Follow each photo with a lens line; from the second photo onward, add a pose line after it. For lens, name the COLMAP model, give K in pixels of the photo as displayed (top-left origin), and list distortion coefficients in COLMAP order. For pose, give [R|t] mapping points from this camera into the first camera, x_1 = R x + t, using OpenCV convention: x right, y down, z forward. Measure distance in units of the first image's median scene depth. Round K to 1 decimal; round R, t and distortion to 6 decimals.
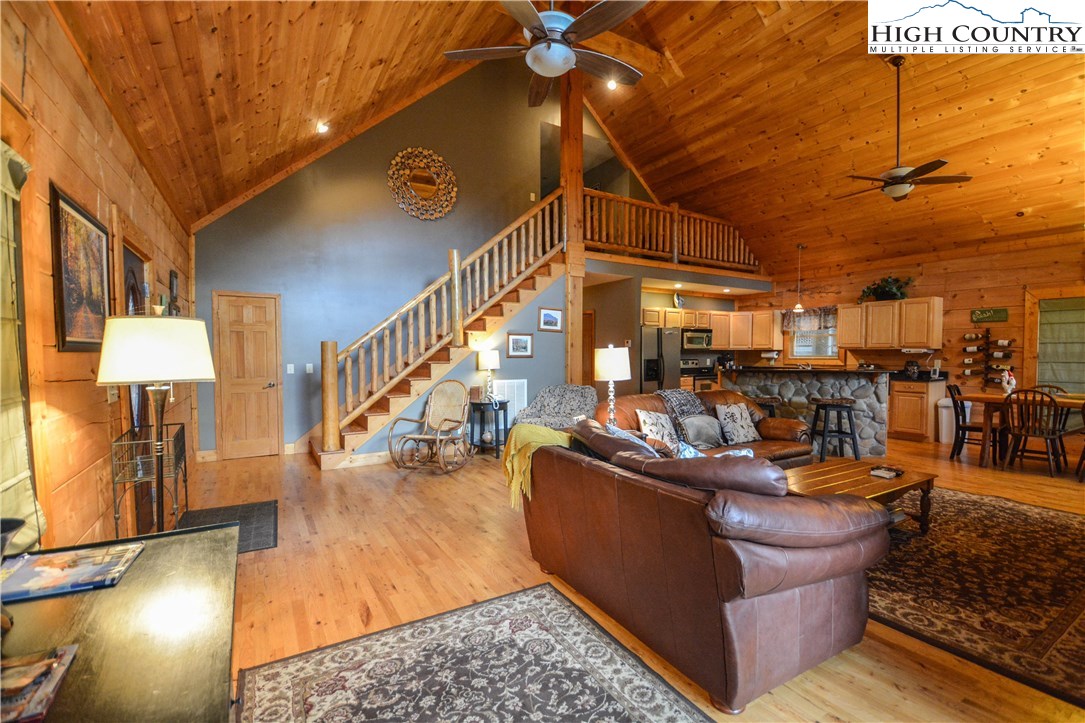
lens RADIAL K [[473.9, 0, 542.0], [0, 473.9, 371.0], [0, 0, 1]] dist [0.019041, -0.025288]
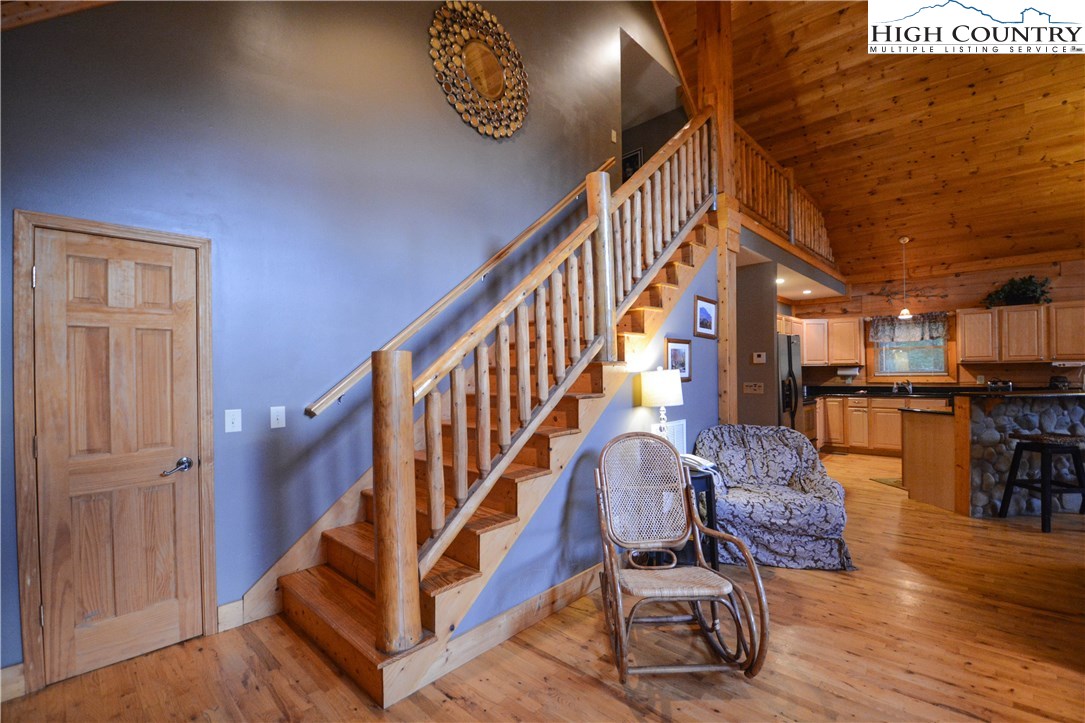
lens RADIAL K [[474.2, 0, 542.6], [0, 474.2, 370.7], [0, 0, 1]] dist [0.009483, -0.018538]
pose [[0.963287, -0.013553, 0.268132, -0.355845], [0.024780, 0.998950, -0.038533, -0.023772], [-0.267328, 0.043763, 0.962611, 0.493440]]
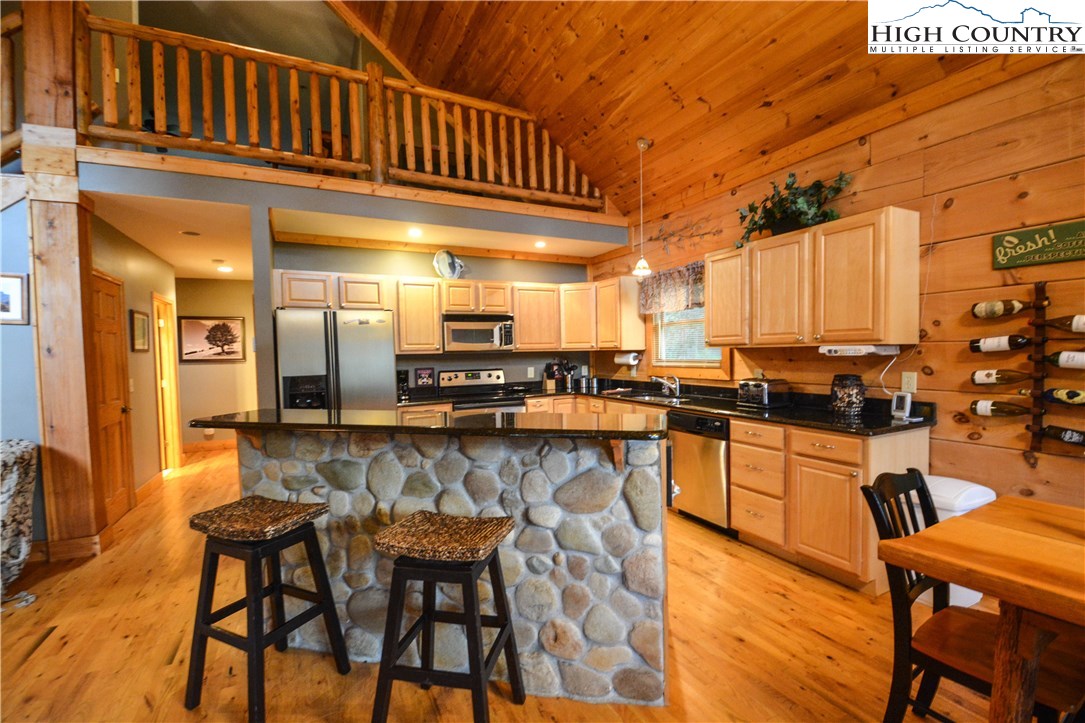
lens RADIAL K [[473.9, 0, 542.0], [0, 473.9, 371.0], [0, 0, 1]] dist [0.019041, -0.025288]
pose [[0.996060, -0.014214, -0.087538, 0.605893], [0.014434, 0.999894, 0.001888, -0.031673], [0.087501, -0.003144, 0.996159, 0.622543]]
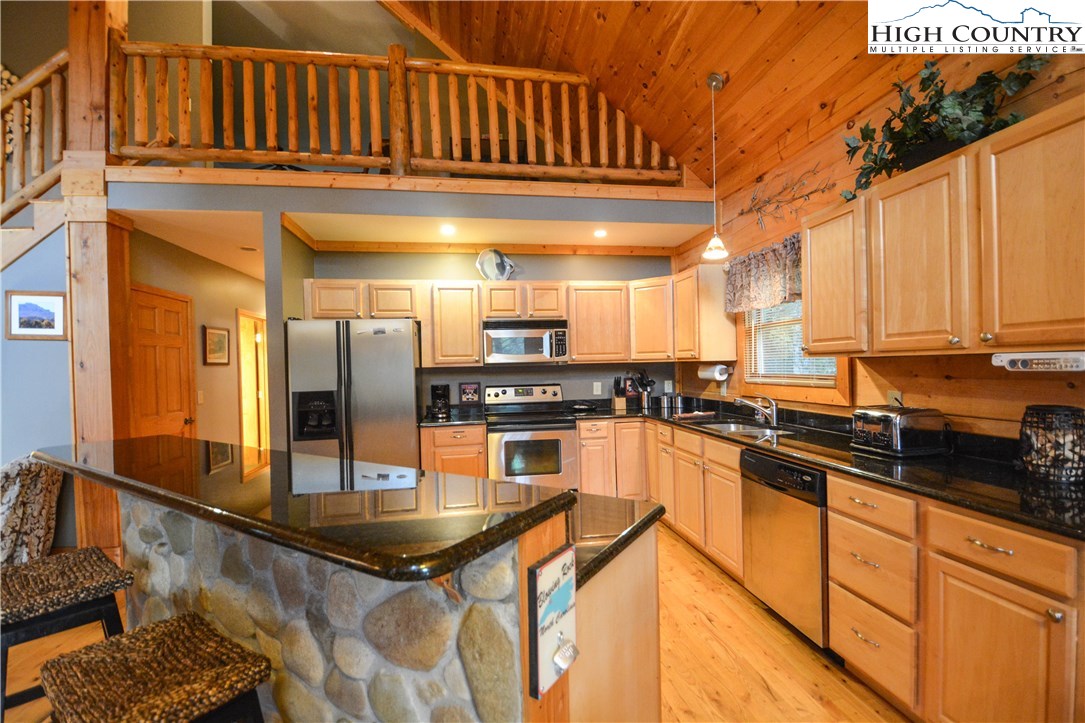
lens RADIAL K [[473.9, 0, 542.0], [0, 473.9, 371.0], [0, 0, 1]] dist [0.019041, -0.025288]
pose [[0.925364, -0.015263, -0.378772, 0.703680], [0.006663, 0.999690, -0.024004, -0.037187], [0.379021, 0.019688, 0.925179, 0.776721]]
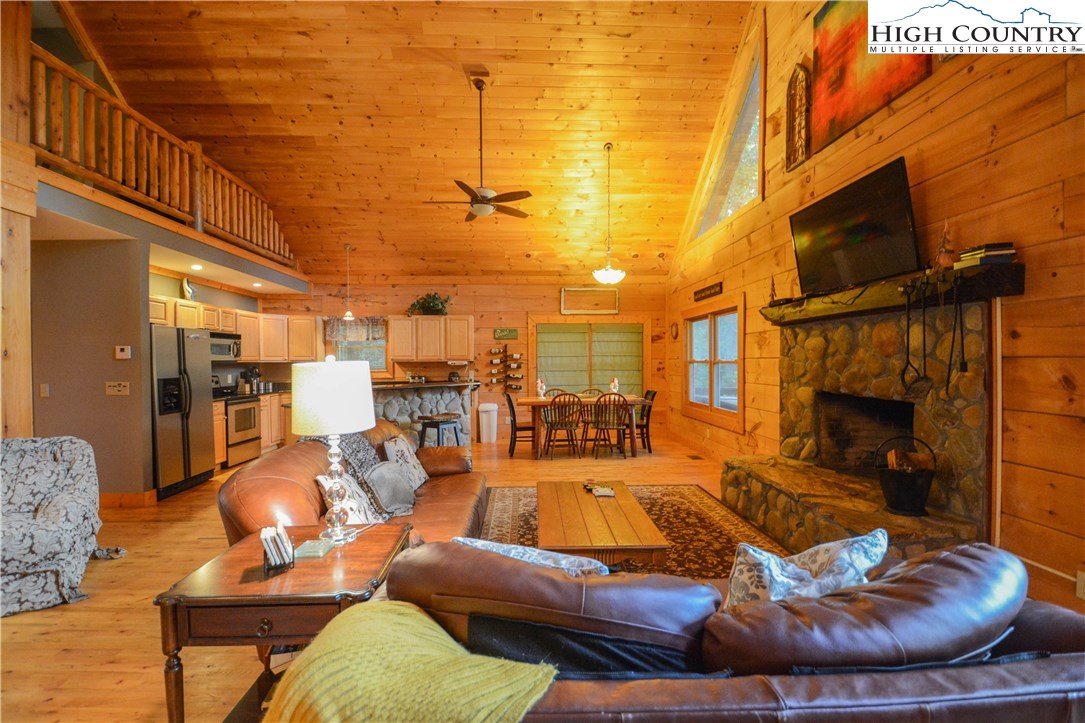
lens RADIAL K [[473.9, 0, 542.0], [0, 473.9, 371.0], [0, 0, 1]] dist [0.019041, -0.025288]
pose [[0.478548, -0.018919, 0.877857, -0.093372], [0.039752, 0.999210, -0.000136, -0.017295], [-0.877161, 0.034961, 0.478922, 0.326560]]
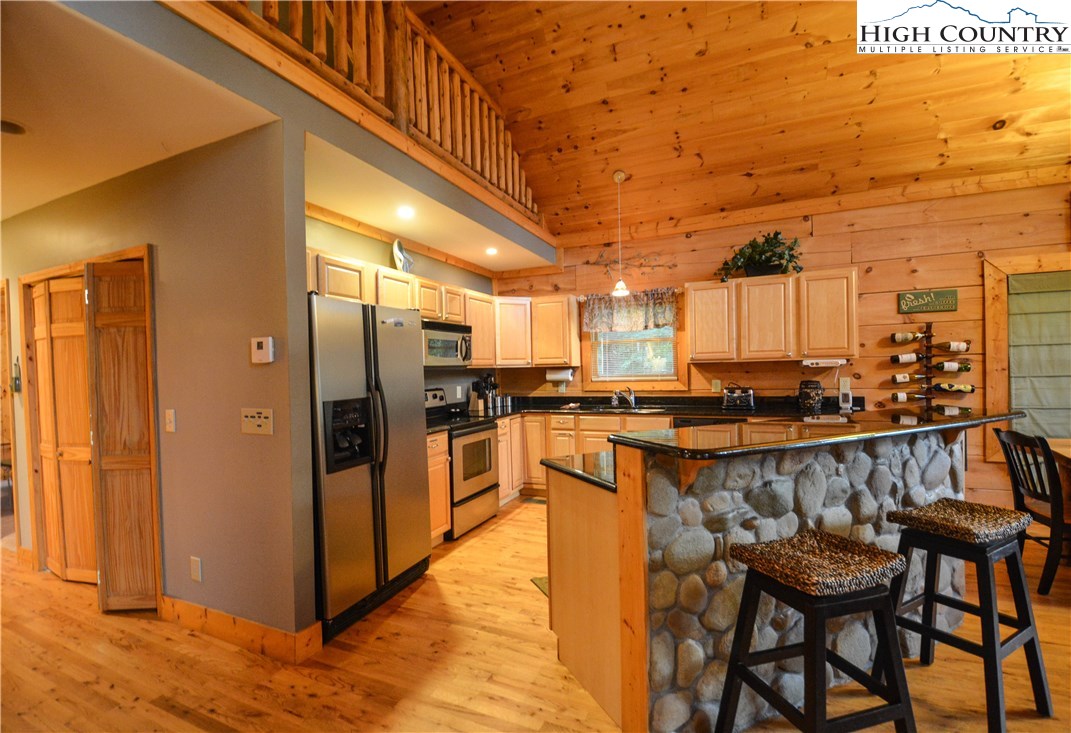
lens RADIAL K [[479.3, 0, 520.5], [0, 479.3, 376.3], [0, 0, 1]] dist [0.019740, -0.024978]
pose [[0.830498, -0.026644, 0.556384, 0.172705], [0.044876, 0.998809, -0.019155, -0.033883], [-0.555211, 0.040876, 0.830704, 0.778434]]
